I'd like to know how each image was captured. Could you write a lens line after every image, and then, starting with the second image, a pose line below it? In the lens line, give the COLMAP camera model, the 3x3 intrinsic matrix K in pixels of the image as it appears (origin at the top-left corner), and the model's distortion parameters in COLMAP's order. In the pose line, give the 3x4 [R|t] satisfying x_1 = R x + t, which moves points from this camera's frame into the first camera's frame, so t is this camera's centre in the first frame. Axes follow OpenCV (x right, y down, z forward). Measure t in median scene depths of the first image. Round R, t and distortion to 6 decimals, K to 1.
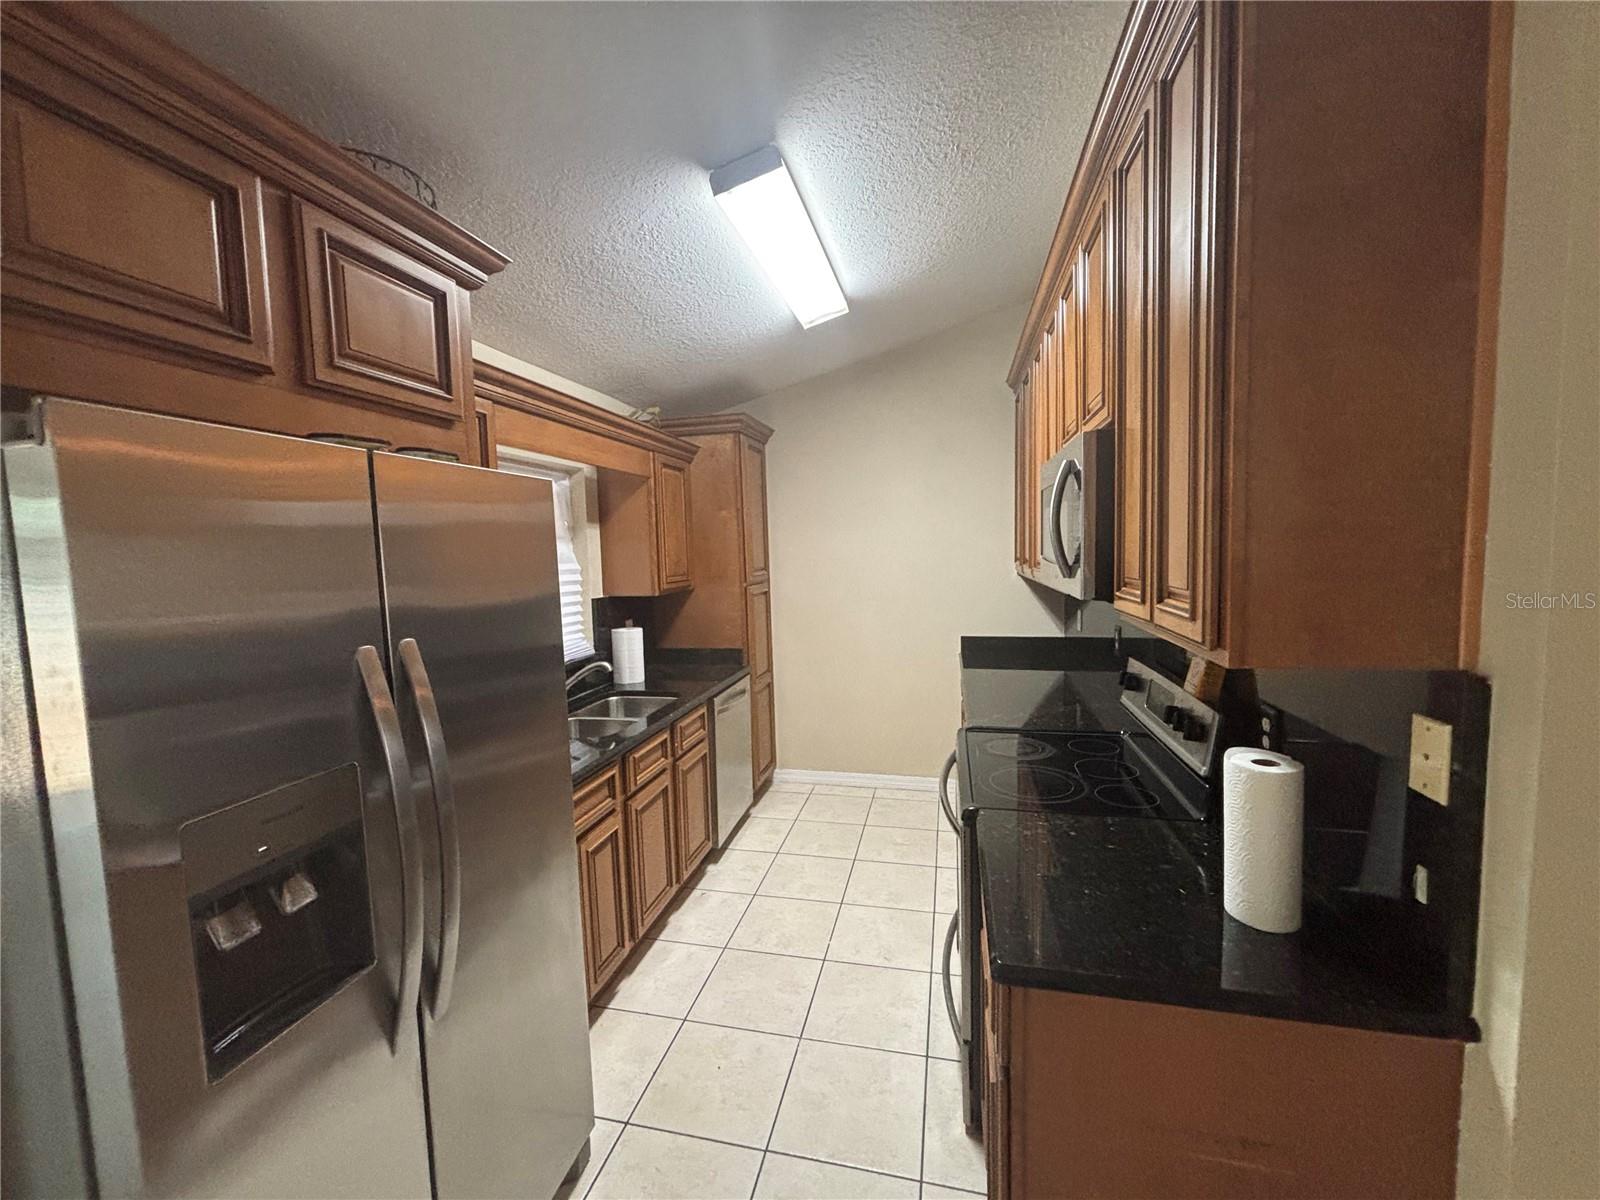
lens RADIAL K [[635.8, 0, 801.4], [0, 635.8, 596.7], [0, 0, 1]] dist [-0.000101, -0.011052]
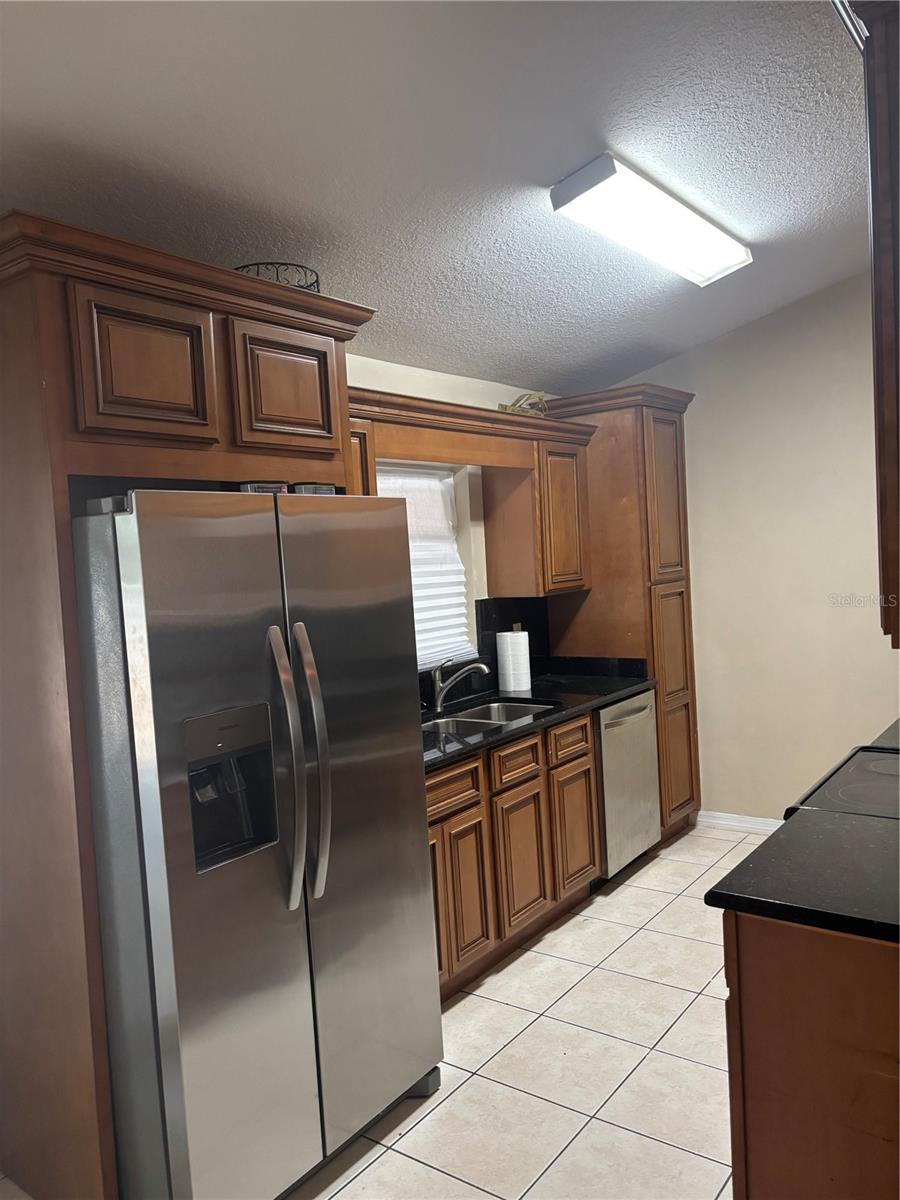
lens RADIAL K [[896.7, 0, 450.0], [0, 896.7, 600.0], [0, 0, 1]] dist [0.001793, -0.003912]
pose [[0.916087, -0.006241, -0.400932, 0.203427], [0.004635, 0.999977, -0.004976, 0.010908], [0.400953, 0.002700, 0.916094, -0.288883]]
